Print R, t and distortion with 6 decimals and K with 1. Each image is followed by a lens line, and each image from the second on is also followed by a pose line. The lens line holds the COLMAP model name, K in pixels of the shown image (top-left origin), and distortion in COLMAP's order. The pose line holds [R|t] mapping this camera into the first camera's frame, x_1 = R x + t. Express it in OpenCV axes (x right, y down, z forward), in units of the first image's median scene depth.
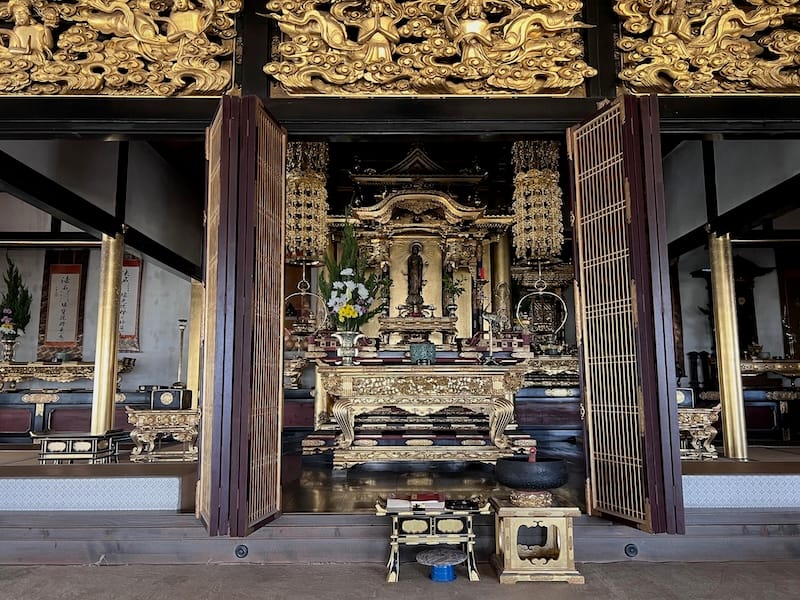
lens RADIAL K [[603.9, 0, 400.0], [0, 603.9, 300.0], [0, 0, 1]] dist [0.071417, -0.086602]
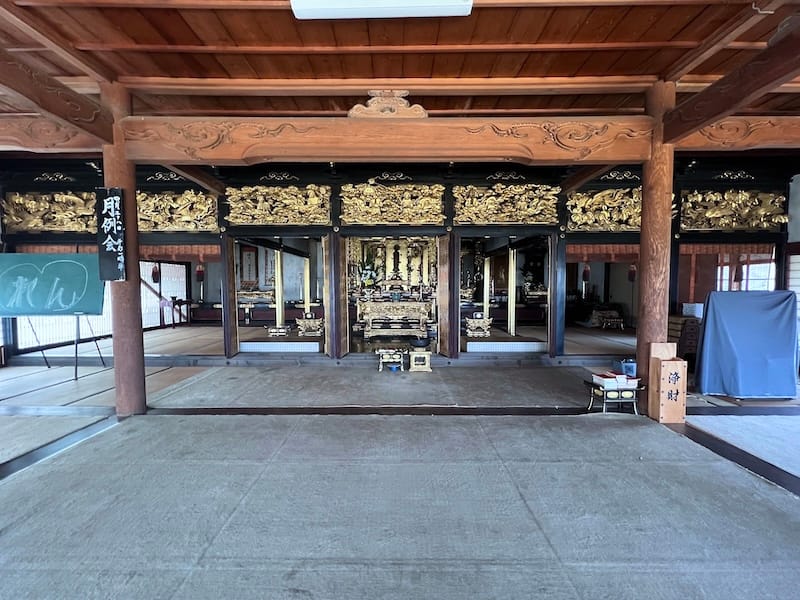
lens RADIAL K [[325.6, 0, 400.0], [0, 325.6, 300.0], [0, 0, 1]] dist [-0.000087, -0.000008]
pose [[0.999997, 0.002382, -0.000959, 0.084596], [-0.002159, 0.982167, 0.187997, -0.260766], [0.001389, -0.187994, 0.982169, -0.674154]]
